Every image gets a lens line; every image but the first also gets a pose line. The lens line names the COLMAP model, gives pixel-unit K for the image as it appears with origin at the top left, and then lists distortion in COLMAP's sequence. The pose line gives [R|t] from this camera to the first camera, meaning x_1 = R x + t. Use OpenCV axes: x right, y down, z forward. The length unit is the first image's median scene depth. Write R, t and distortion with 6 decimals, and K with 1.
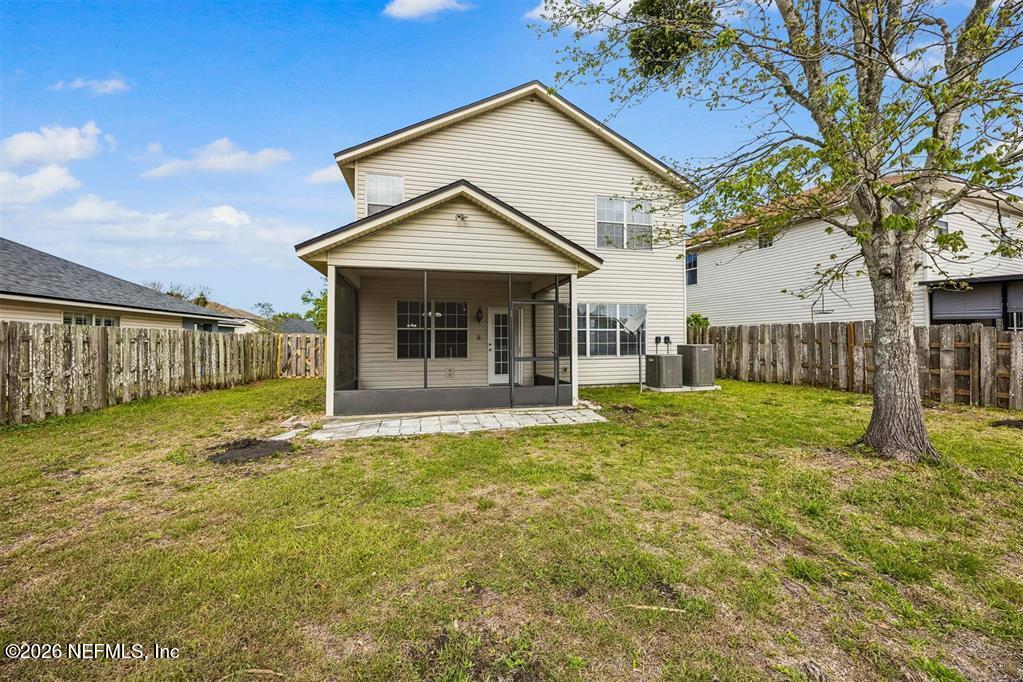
lens RADIAL K [[405.7, 0, 512.5], [0, 405.7, 339.8], [0, 0, 1]] dist [-0.000417, -0.000125]
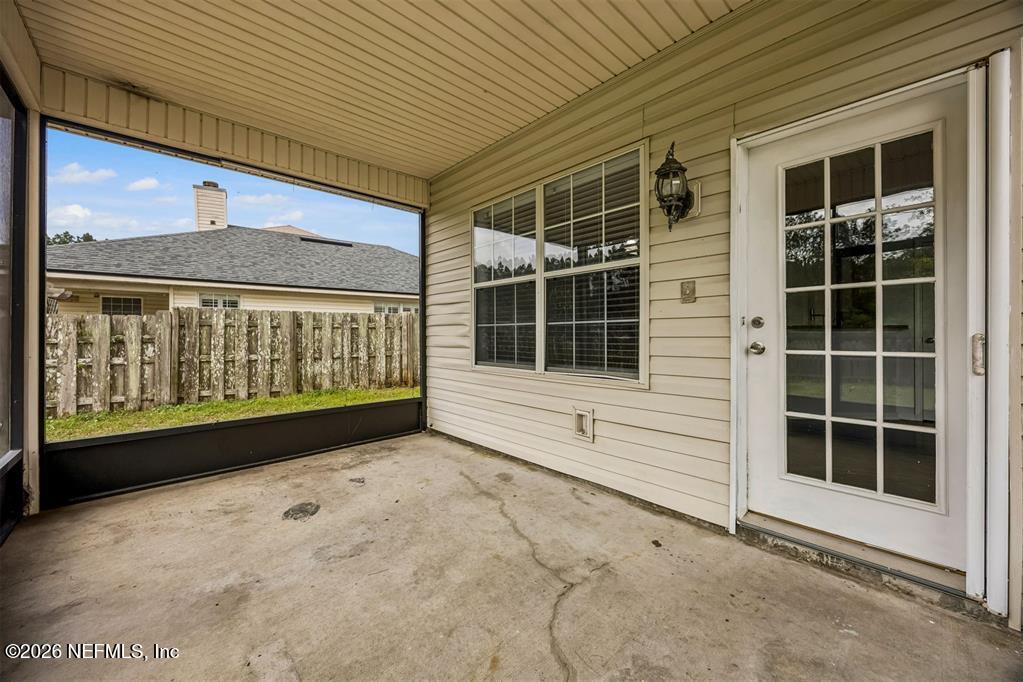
lens RADIAL K [[395.1, 0, 512.8], [0, 395.1, 331.1], [0, 0, 1]] dist [-0.008232, 0.000035]
pose [[0.494264, -0.003518, -0.869305, 0.066556], [0.006264, 0.999980, -0.000485, 0.016965], [0.869289, -0.005205, 0.494277, 0.891725]]
